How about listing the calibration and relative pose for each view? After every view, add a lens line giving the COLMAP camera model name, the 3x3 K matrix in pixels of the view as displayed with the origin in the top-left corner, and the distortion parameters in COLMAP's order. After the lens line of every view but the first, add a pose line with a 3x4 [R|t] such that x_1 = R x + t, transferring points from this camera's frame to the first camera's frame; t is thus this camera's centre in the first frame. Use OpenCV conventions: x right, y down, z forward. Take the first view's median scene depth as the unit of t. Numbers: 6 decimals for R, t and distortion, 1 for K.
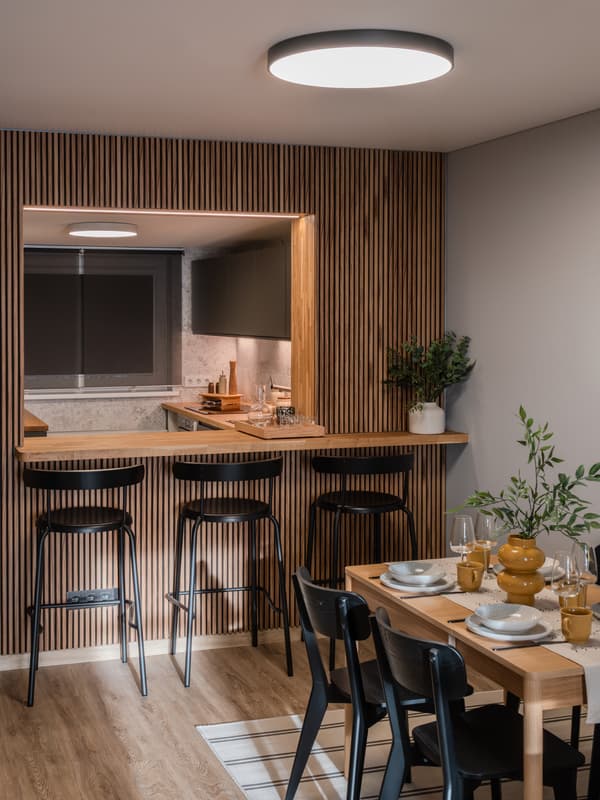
lens RADIAL K [[1194.0, 0, 299.5], [0, 1194.0, 335.8], [0, 0, 1]] dist [-0.024968, -0.050685]
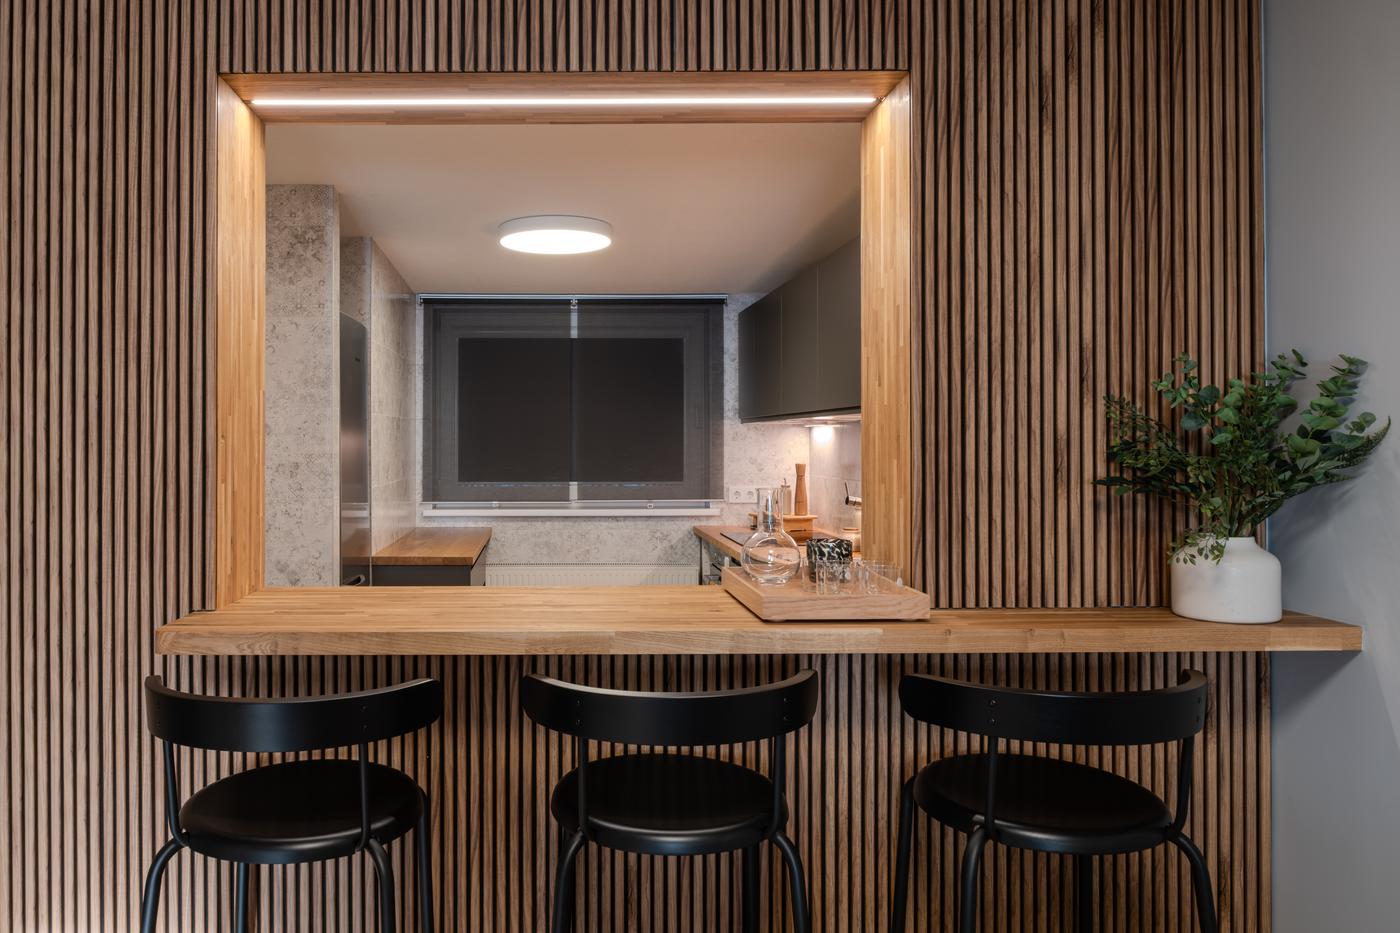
lens RADIAL K [[1090.0, 0, 537.3], [0, 1090.0, 434.1], [0, 0, 1]] dist [-0.002438, -0.002990]
pose [[0.938977, -0.004873, -0.343945, 0.020245], [-0.004967, 0.999603, -0.027721, 0.033567], [0.343944, 0.027738, 0.938581, 0.594495]]
